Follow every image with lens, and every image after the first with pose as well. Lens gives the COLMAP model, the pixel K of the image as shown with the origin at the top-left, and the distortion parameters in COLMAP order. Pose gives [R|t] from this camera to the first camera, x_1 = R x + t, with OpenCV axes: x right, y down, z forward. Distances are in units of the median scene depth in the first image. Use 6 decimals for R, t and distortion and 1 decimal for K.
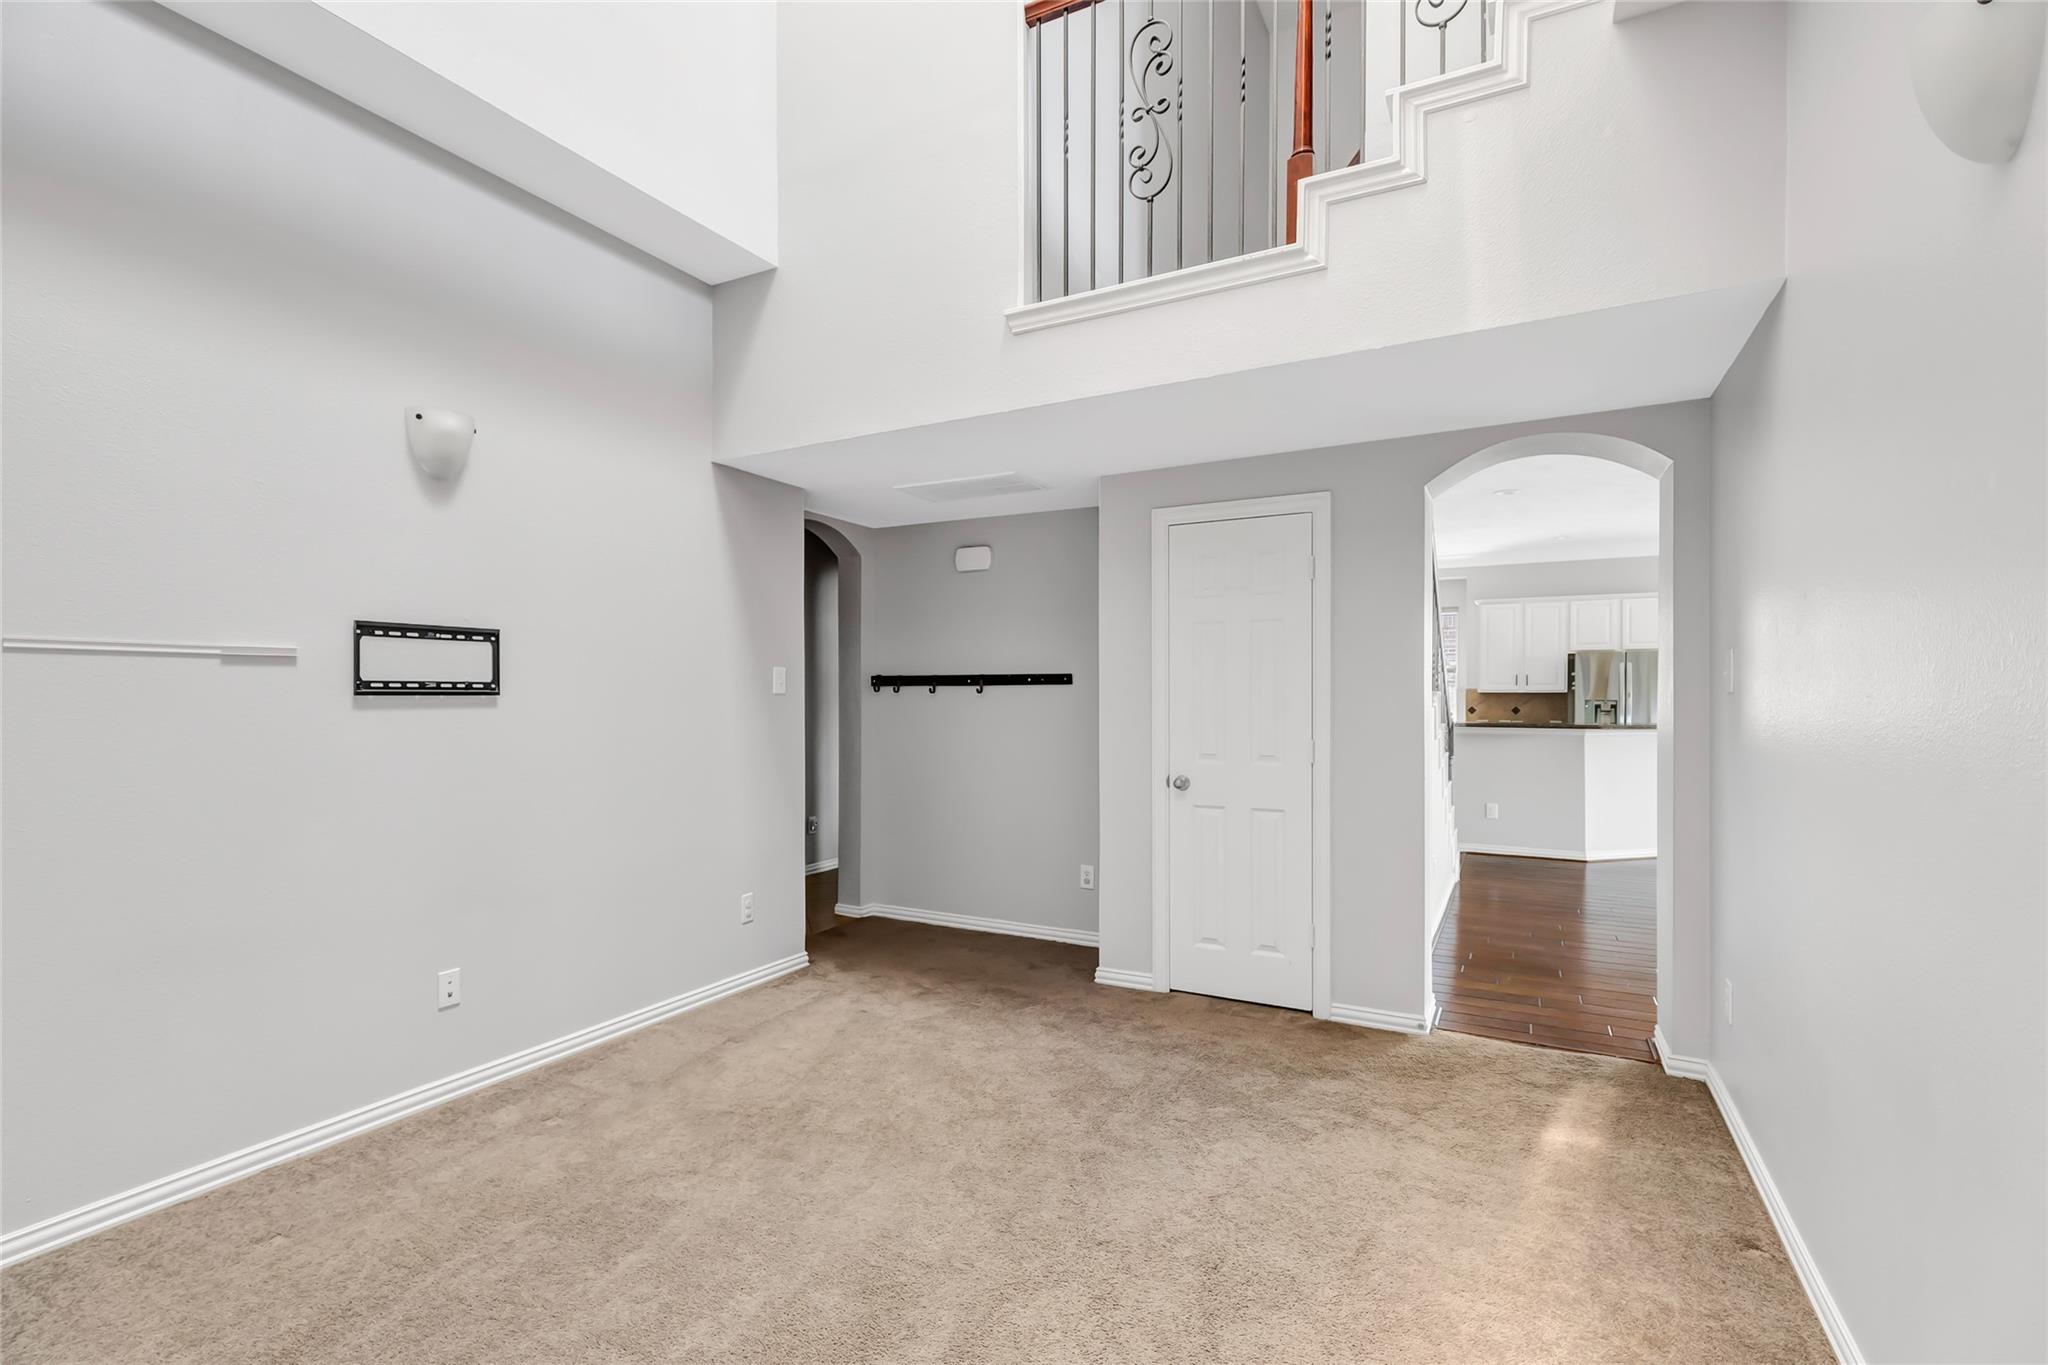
lens RADIAL K [[942.3, 0, 1021.5], [0, 942.3, 691.0], [0, 0, 1]] dist [-0.001290, -0.000103]
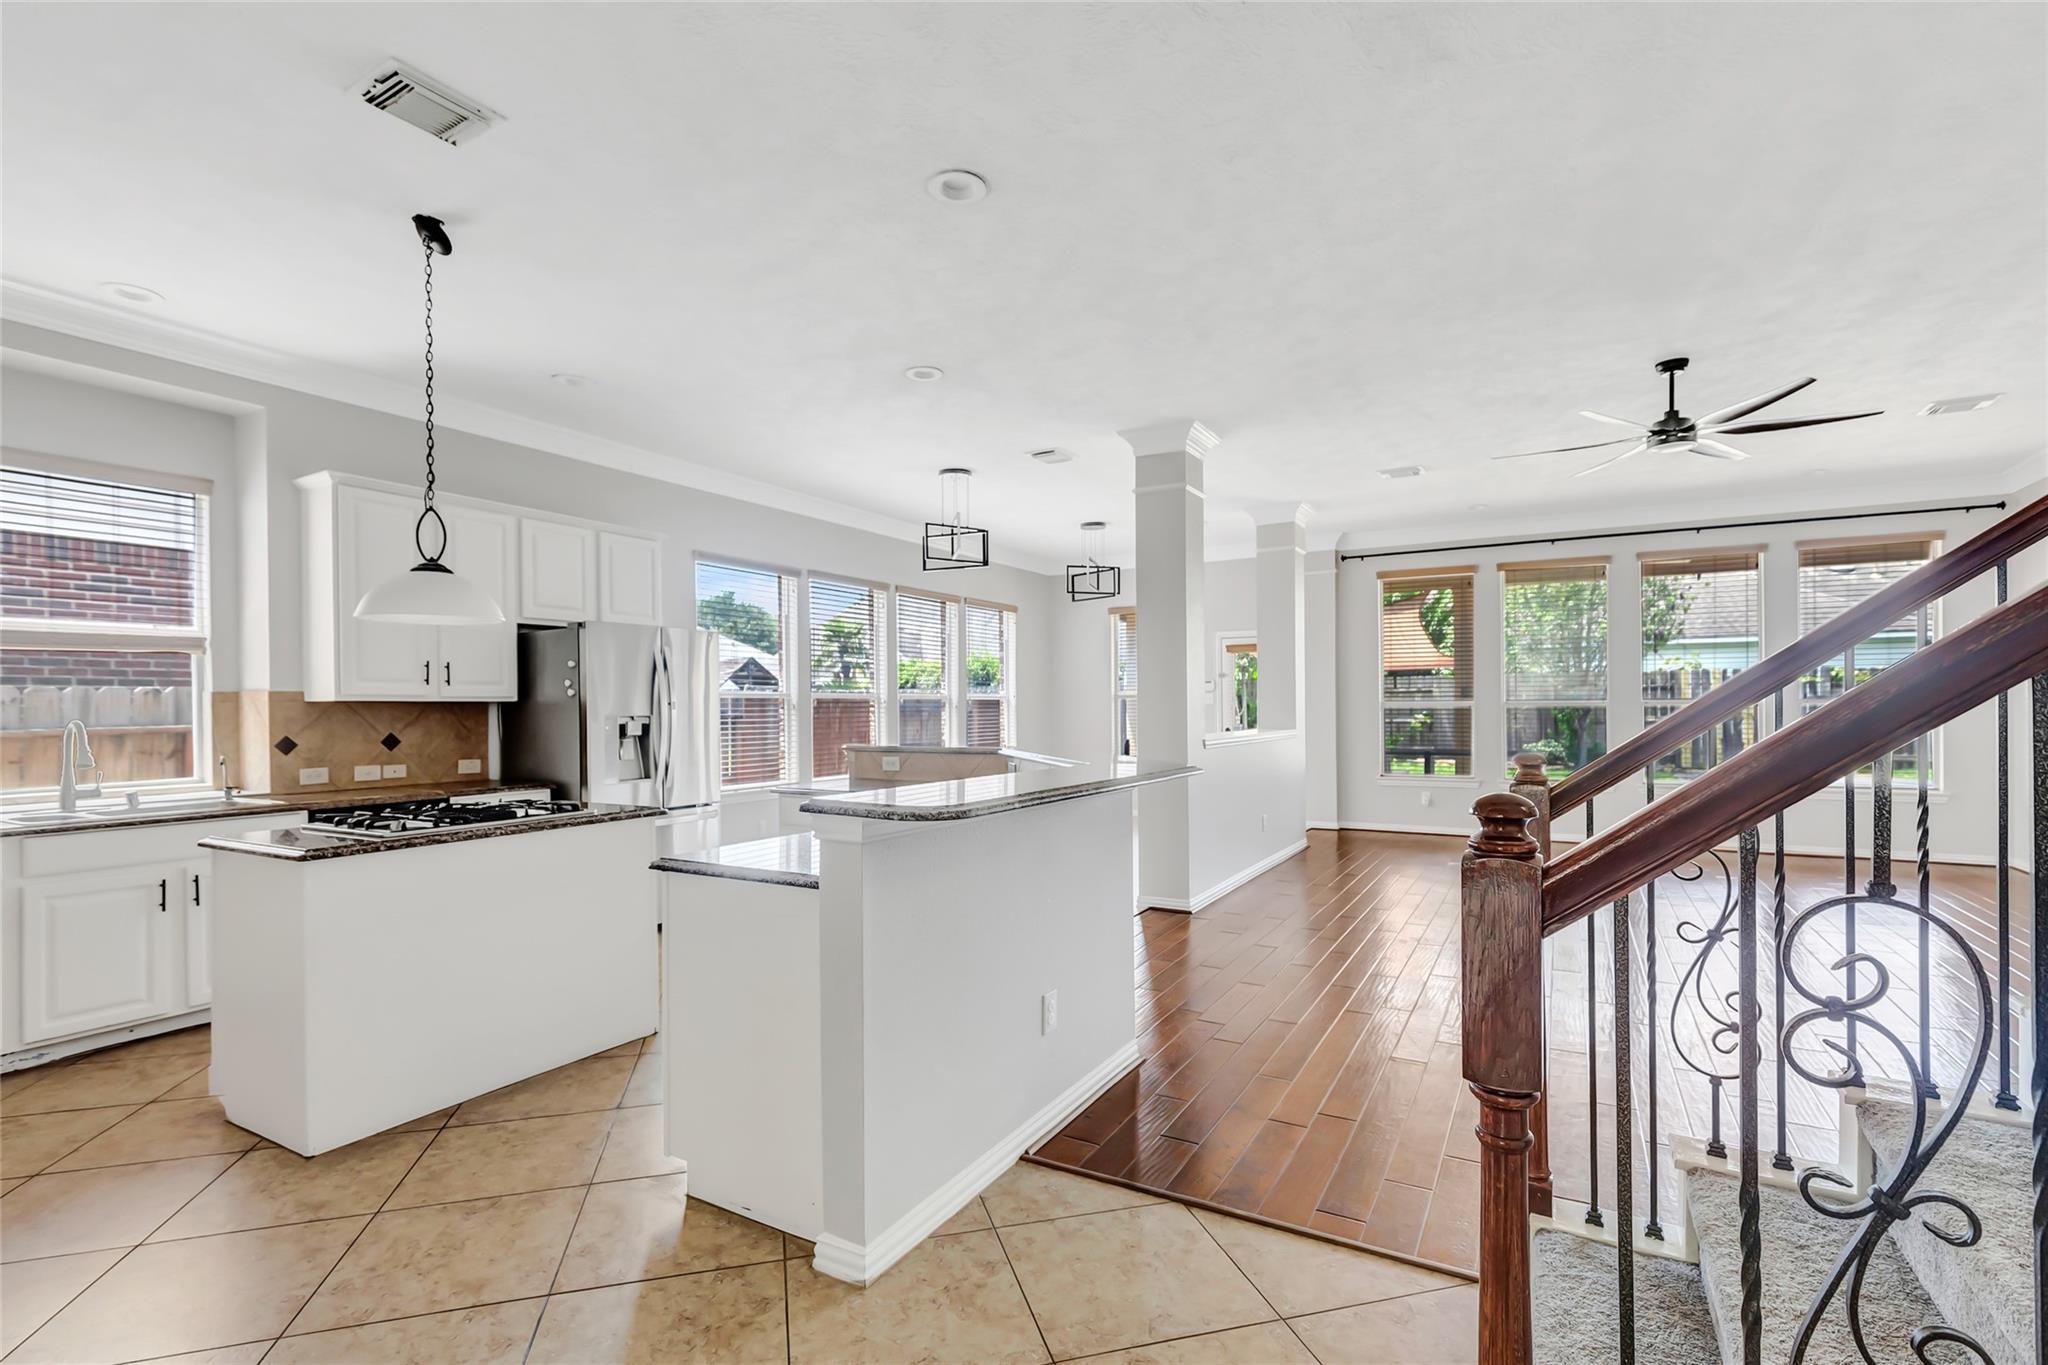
lens RADIAL K [[942.3, 0, 1023.4], [0, 942.3, 695.3], [0, 0, 1]] dist [-0.001290, -0.000103]
pose [[0.030872, 0.007174, 0.999498, 0.090566], [0.002057, 0.999972, -0.007241, 0.002544], [-0.999521, 0.002280, 0.030857, 0.688716]]
